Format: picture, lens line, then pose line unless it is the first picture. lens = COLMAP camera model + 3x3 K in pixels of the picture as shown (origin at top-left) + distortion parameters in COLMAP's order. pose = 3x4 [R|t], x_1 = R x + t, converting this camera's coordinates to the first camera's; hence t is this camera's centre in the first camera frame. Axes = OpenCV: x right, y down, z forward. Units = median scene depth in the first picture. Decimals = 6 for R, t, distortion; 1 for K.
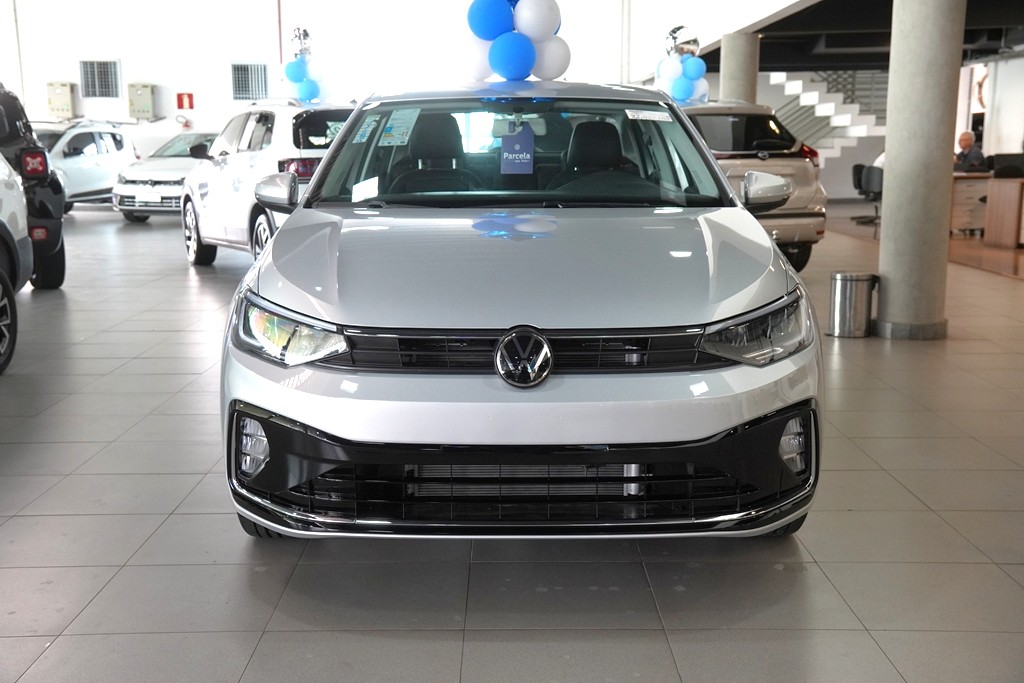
lens RADIAL K [[1224.7, 0, 512.0], [0, 1224.7, 341.5], [0, 0, 1]] dist [0.010804, 0.024373]
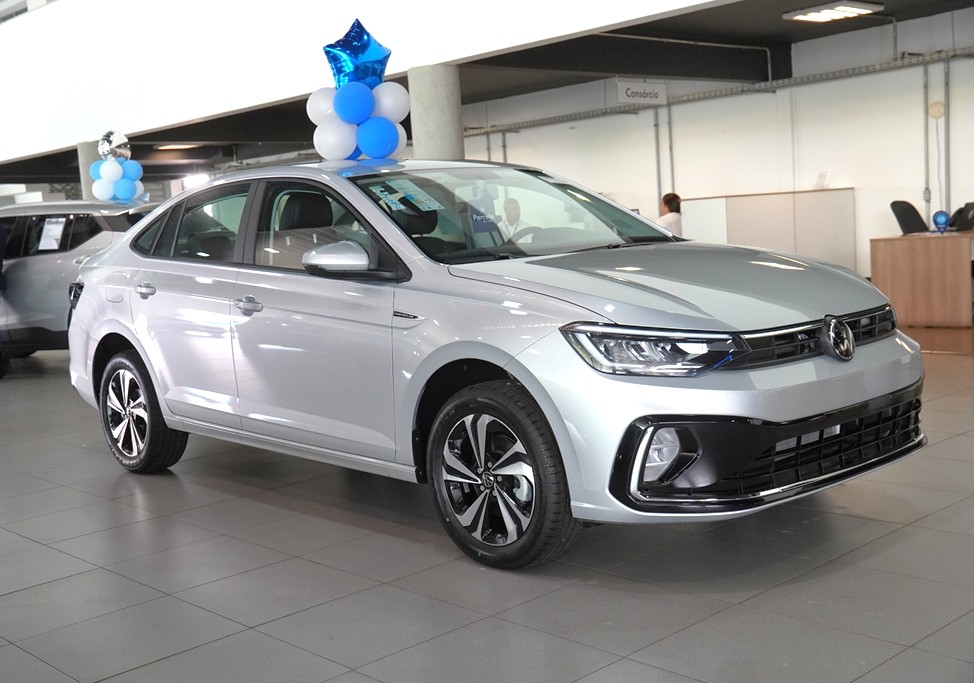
lens RADIAL K [[1112.1, 0, 487.0], [0, 1112.1, 341.5], [0, 0, 1]] dist [0.110130, 0.003779]
pose [[0.732127, -0.113457, 0.671652, -0.297138], [0.170285, 0.985208, -0.019194, -0.006992], [-0.659540, 0.128424, 0.740618, 0.097412]]
